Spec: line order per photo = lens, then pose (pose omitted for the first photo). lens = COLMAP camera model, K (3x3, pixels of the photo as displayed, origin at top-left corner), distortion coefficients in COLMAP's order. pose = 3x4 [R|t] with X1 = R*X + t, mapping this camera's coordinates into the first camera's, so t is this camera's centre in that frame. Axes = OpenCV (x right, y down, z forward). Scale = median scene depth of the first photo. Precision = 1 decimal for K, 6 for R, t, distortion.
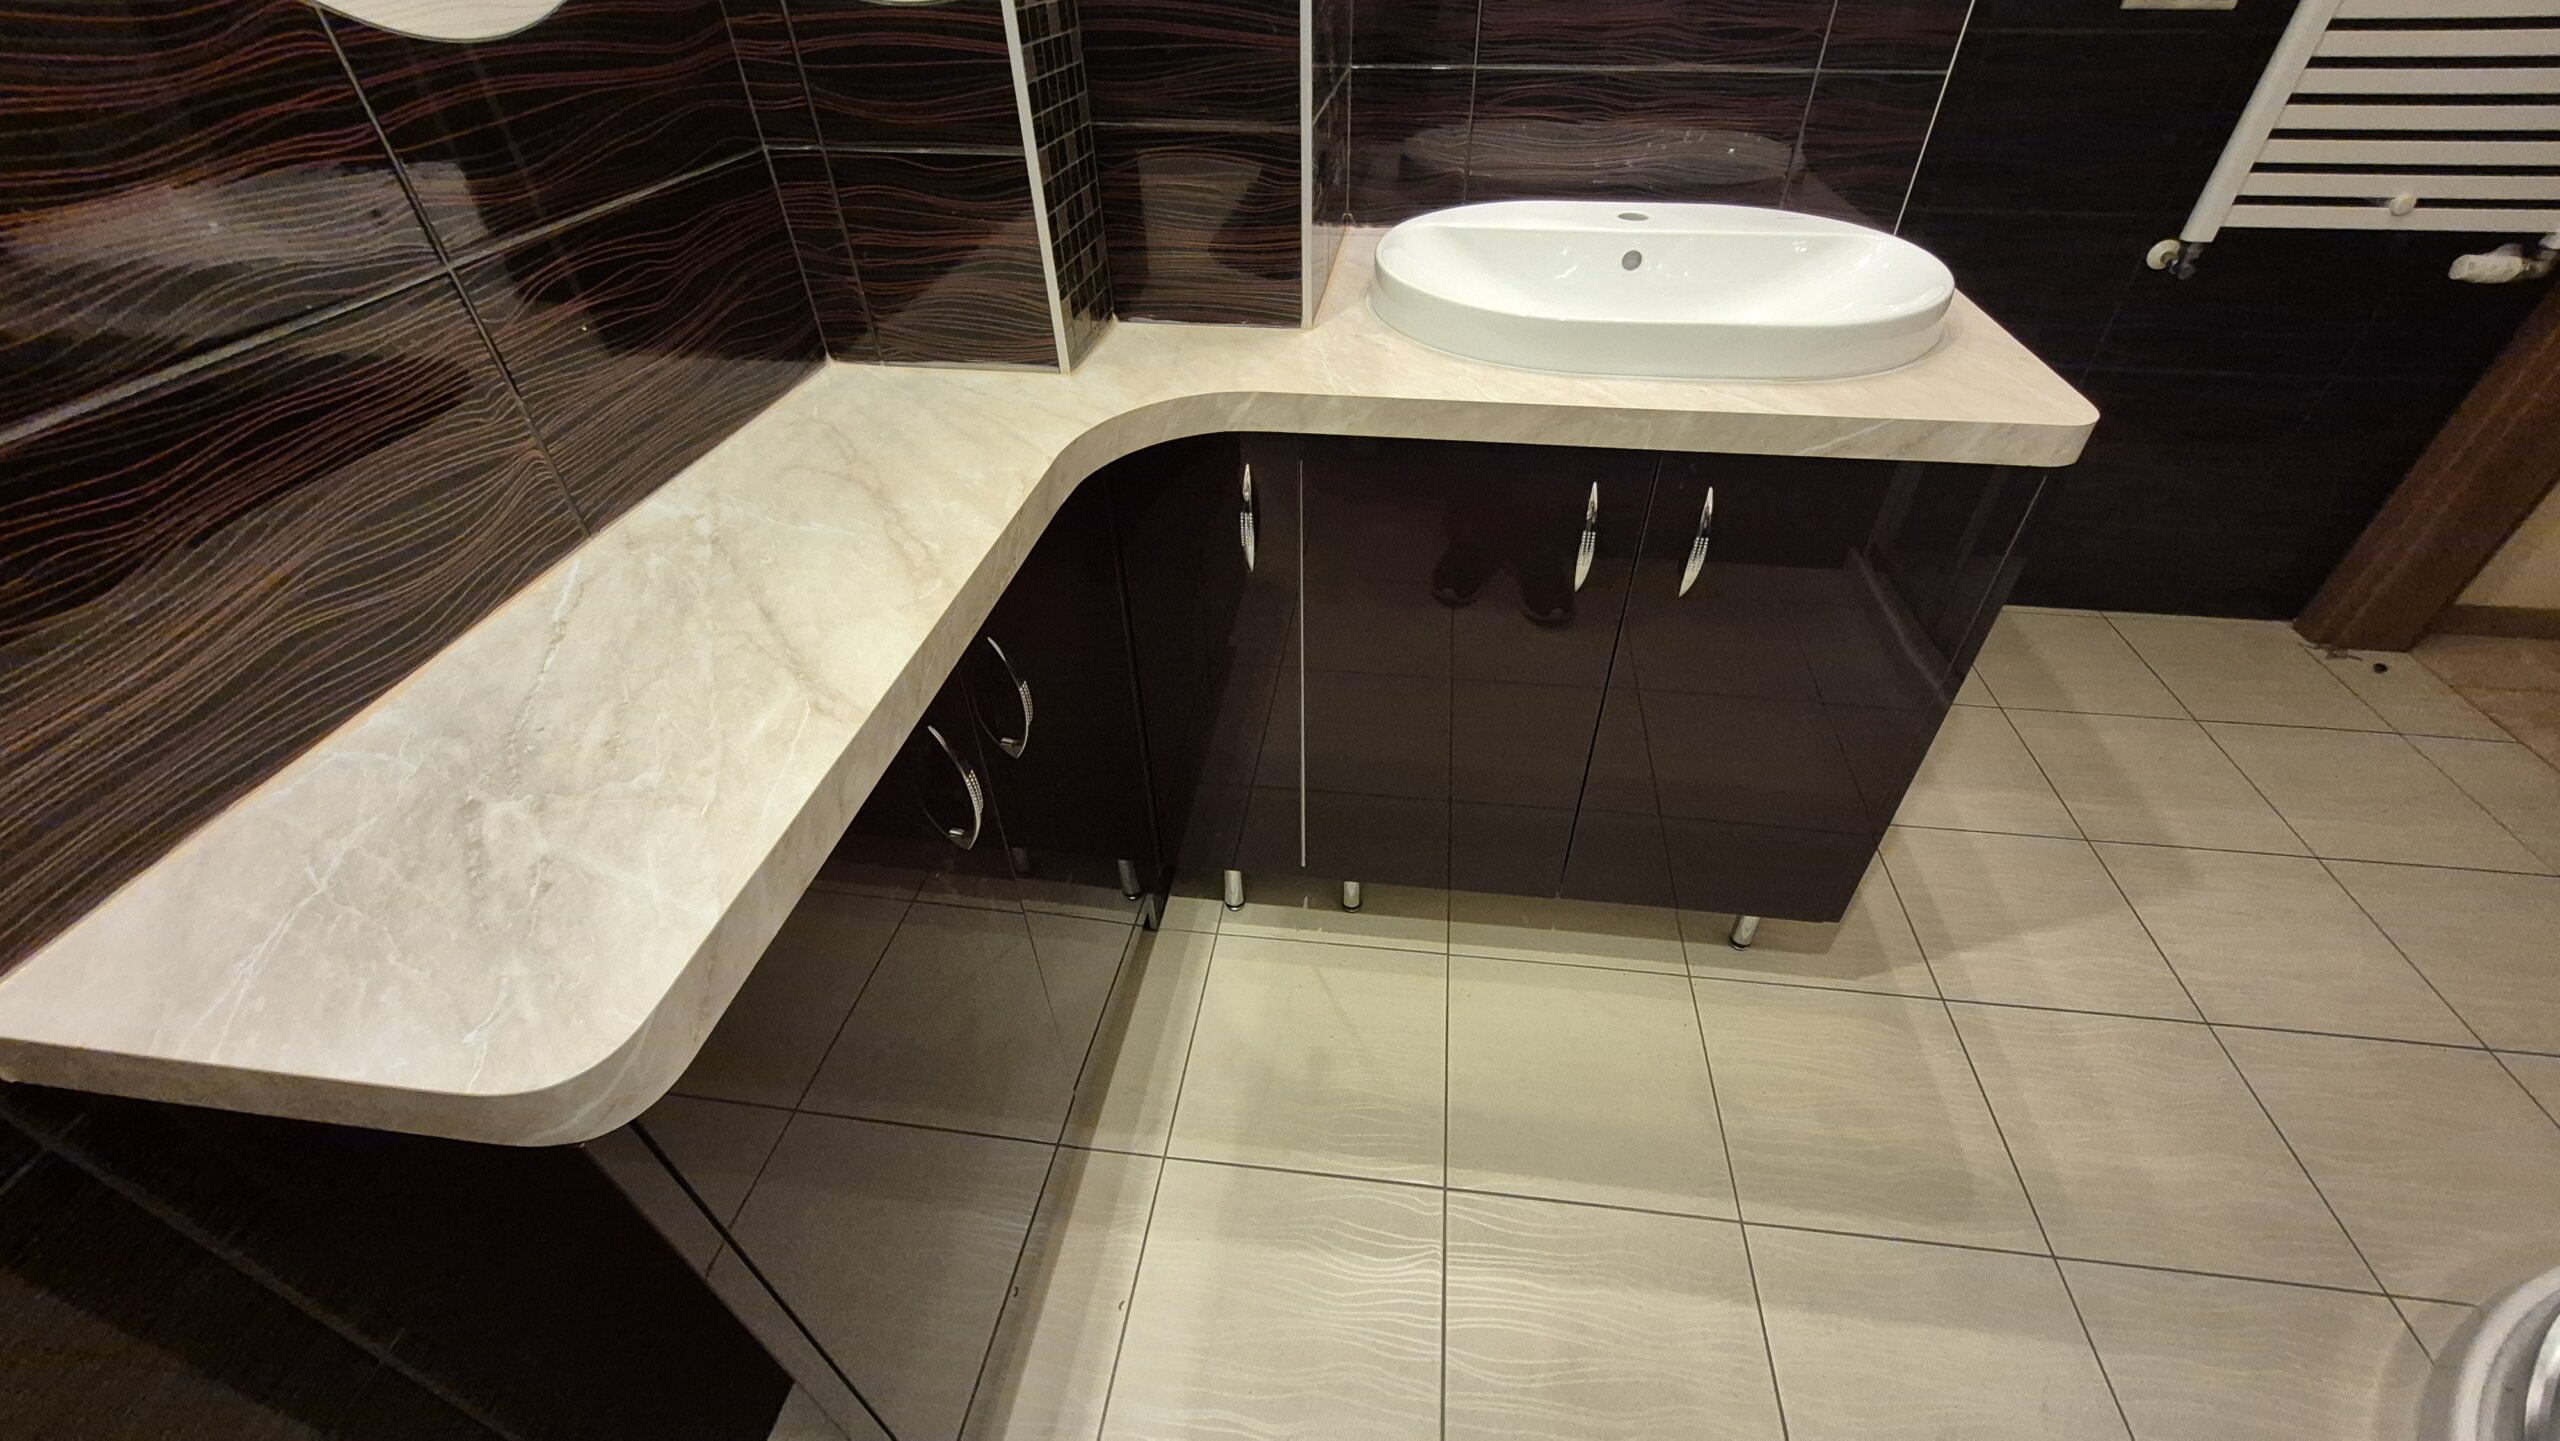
lens RADIAL K [[1012.1, 0, 1309.0], [0, 1012.1, 714.8], [0, 0, 1]] dist [-0.001002, -0.000272]
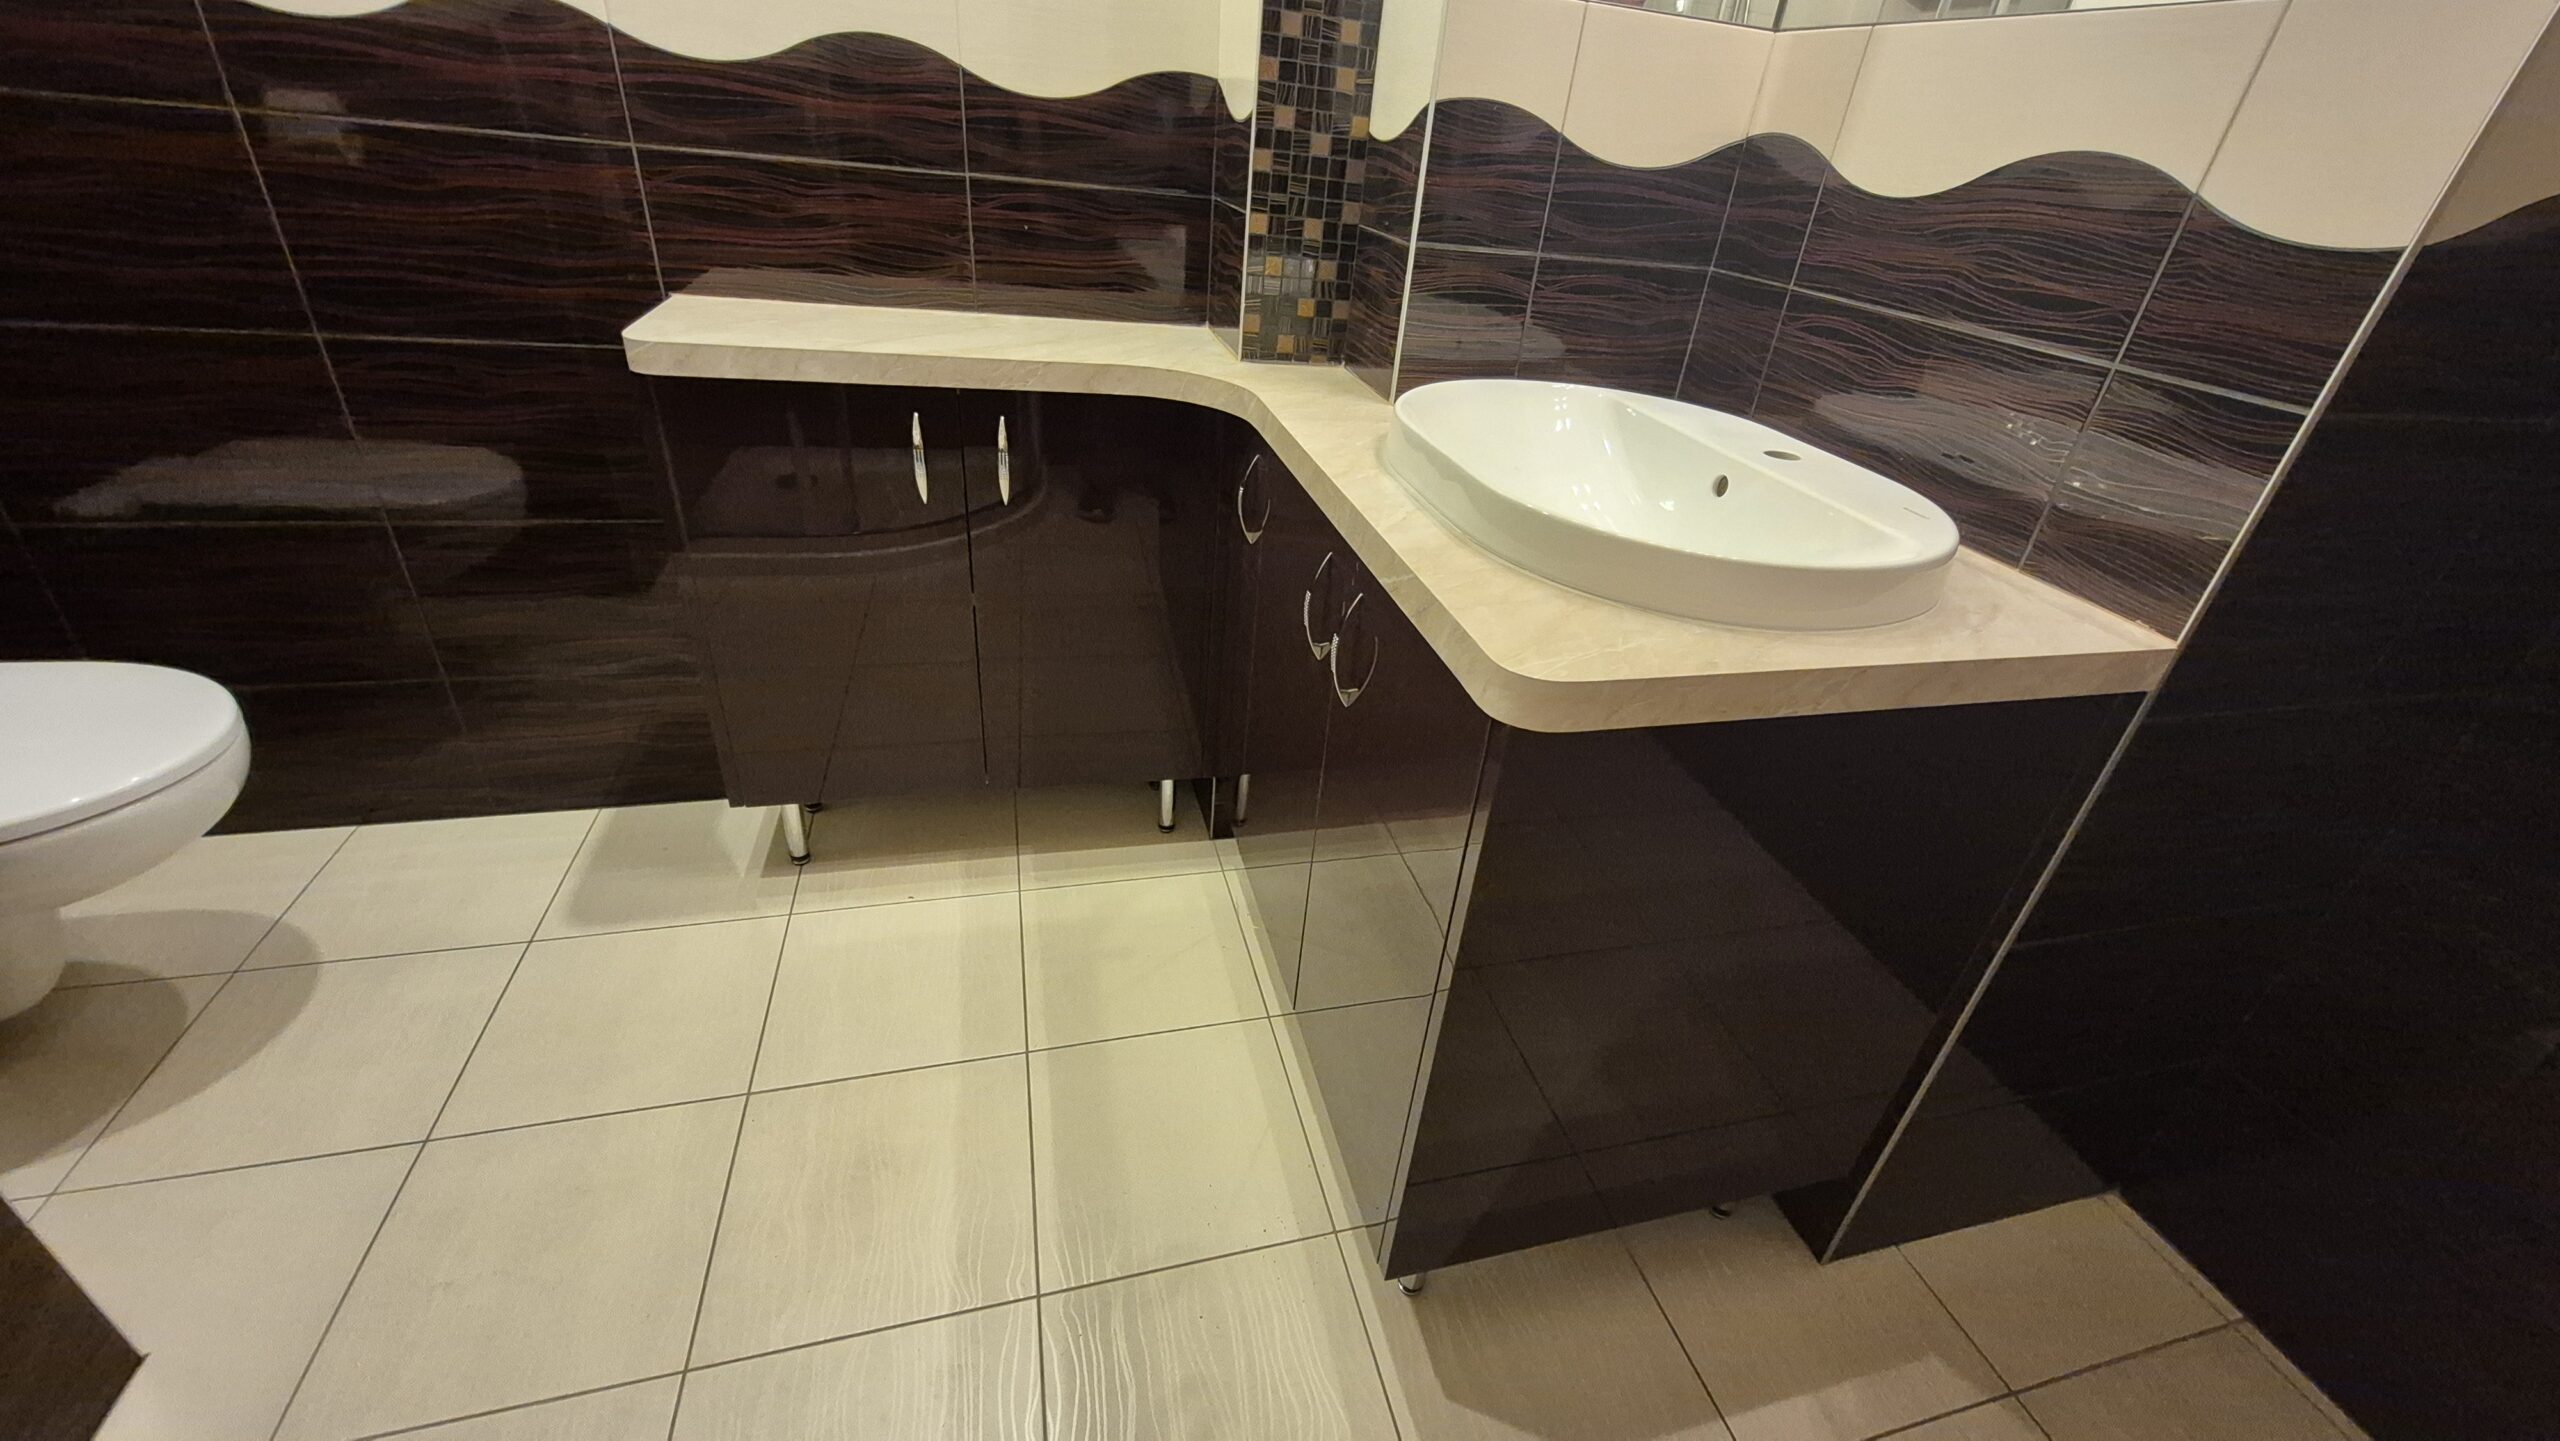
lens RADIAL K [[1005.8, 0, 1310.2], [0, 1005.8, 711.9], [0, 0, 1]] dist [0.000616, 0.000115]
pose [[0.376904, 0.499740, -0.779874, 1.242561], [-0.661207, 0.734789, 0.151296, -0.264472], [0.648651, 0.458634, 0.607377, 0.434012]]
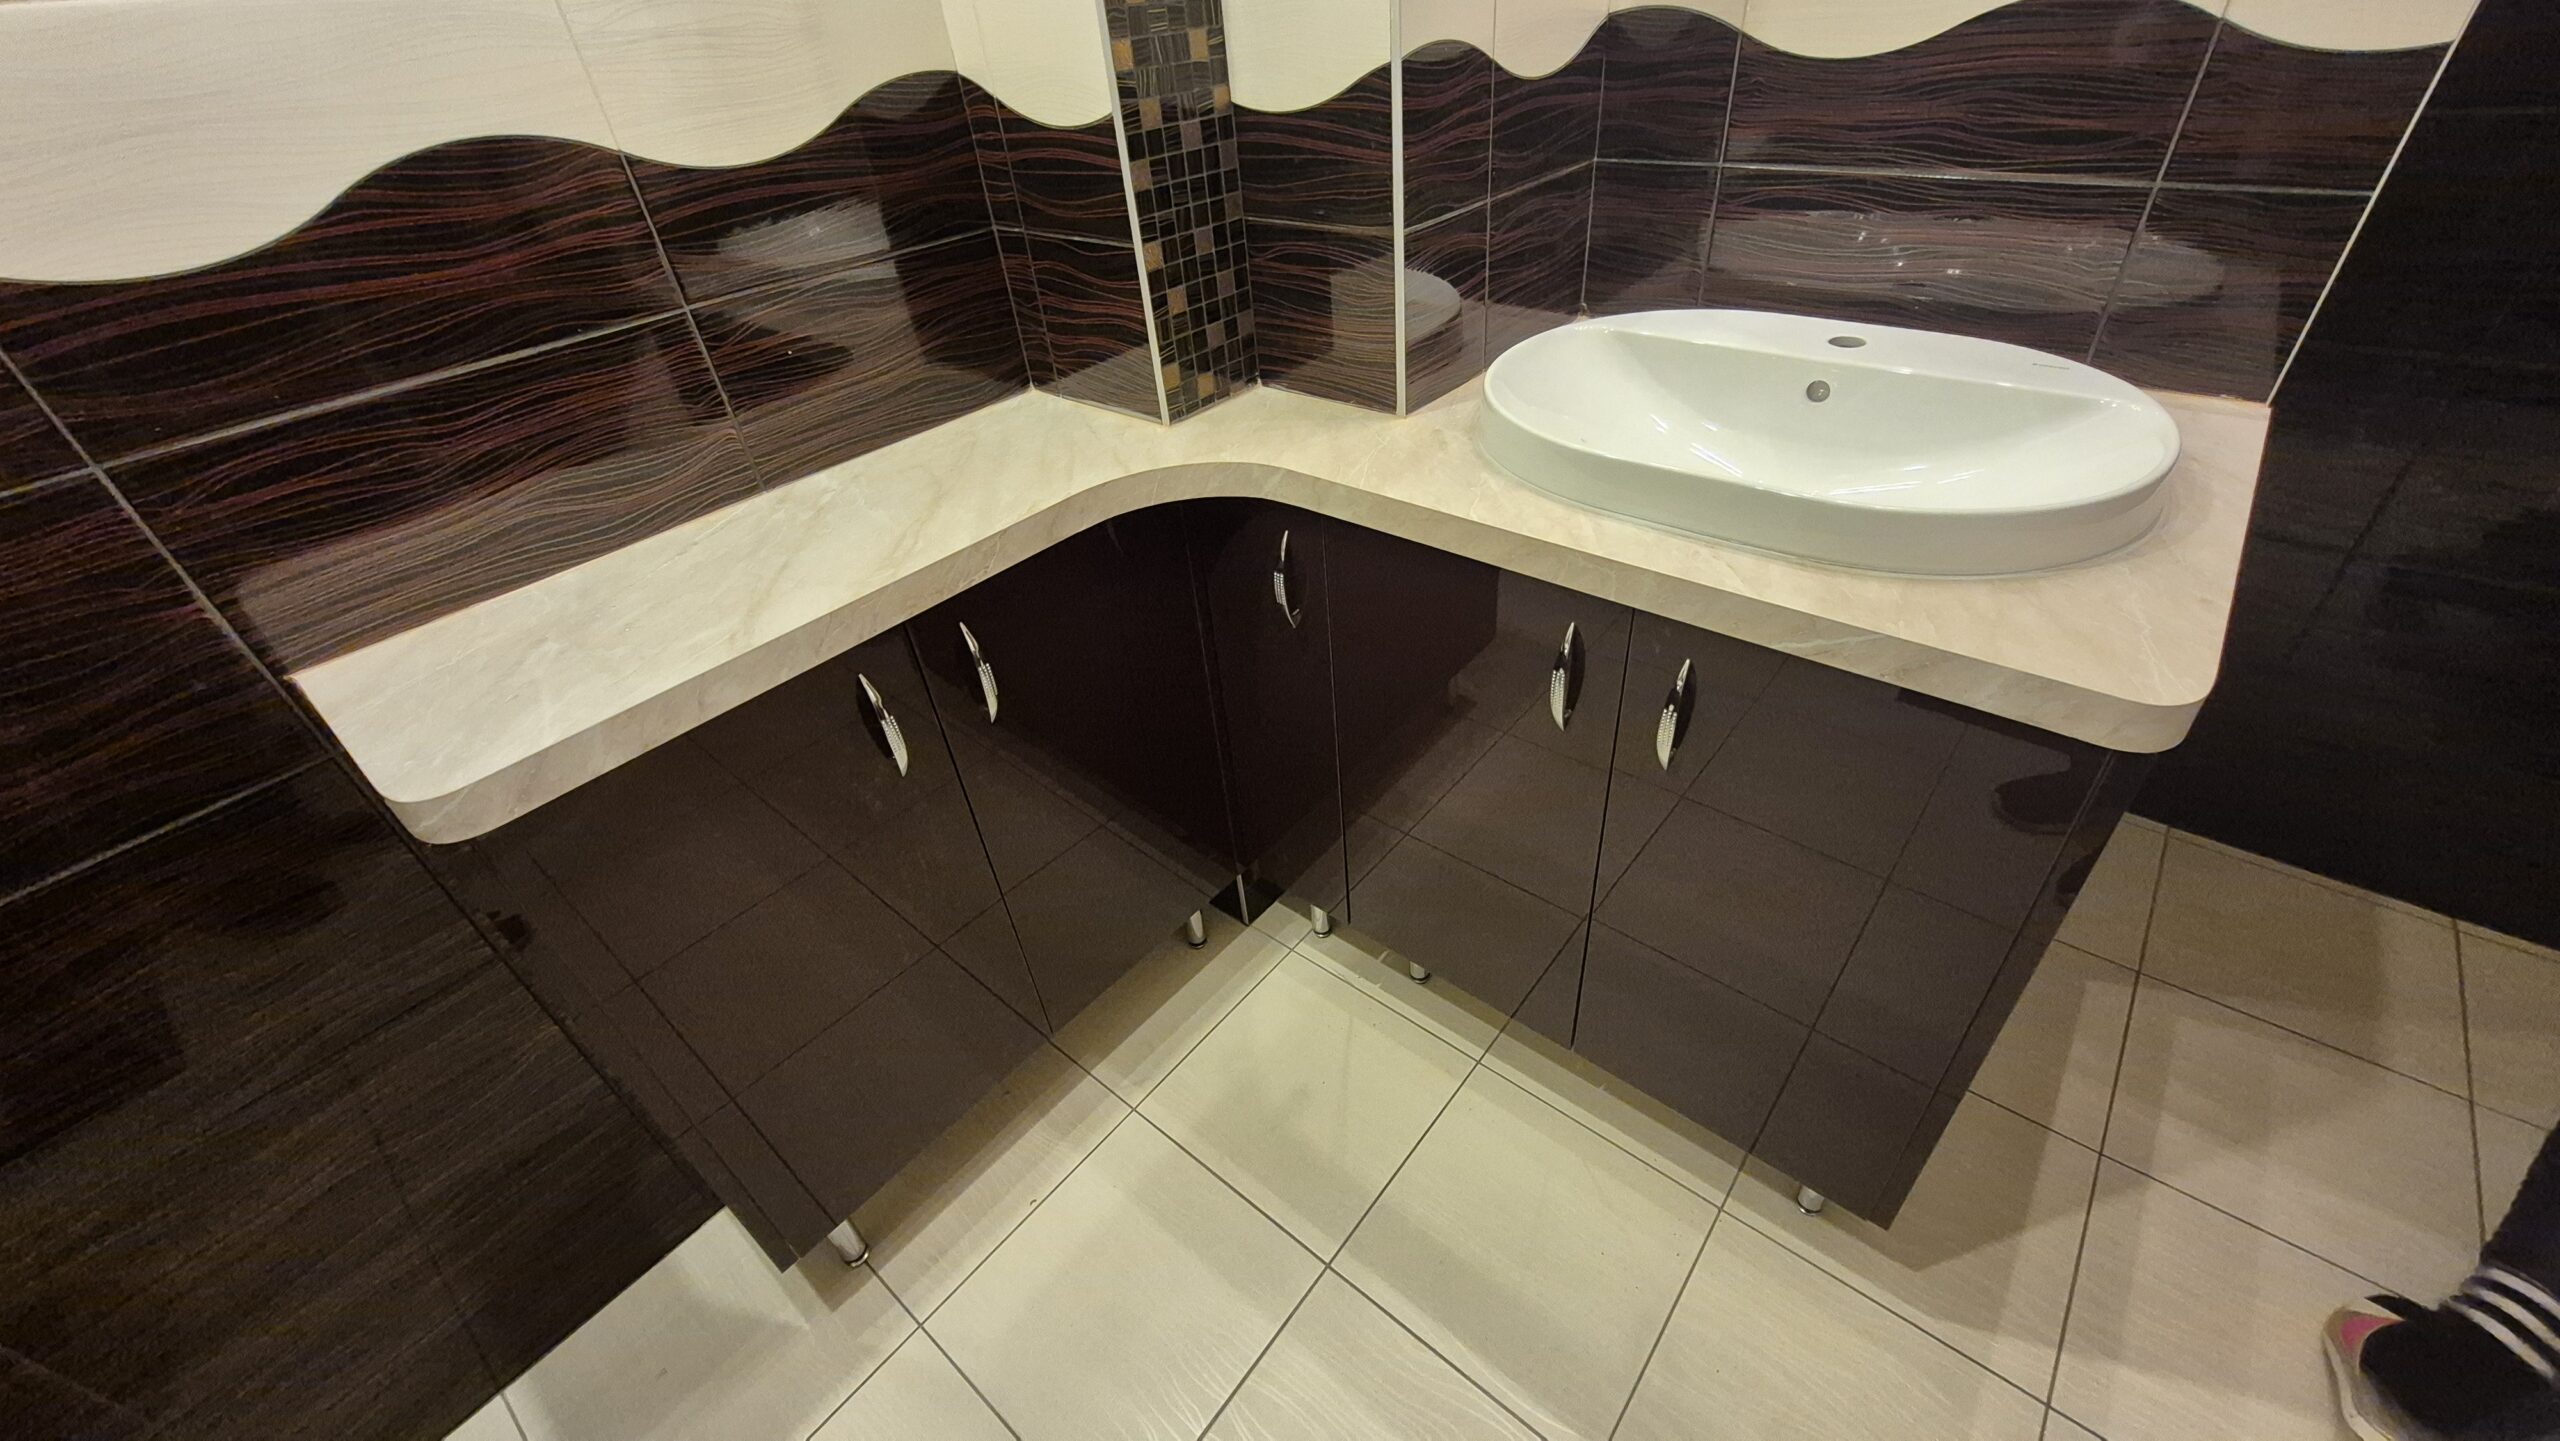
lens RADIAL K [[1005.8, 0, 1310.2], [0, 1005.8, 711.9], [0, 0, 1]] dist [0.000616, 0.000115]
pose [[0.842528, 0.279420, -0.460512, 0.553443], [-0.288760, 0.956001, 0.051764, -0.134751], [0.454714, 0.089365, 0.886143, 0.075223]]
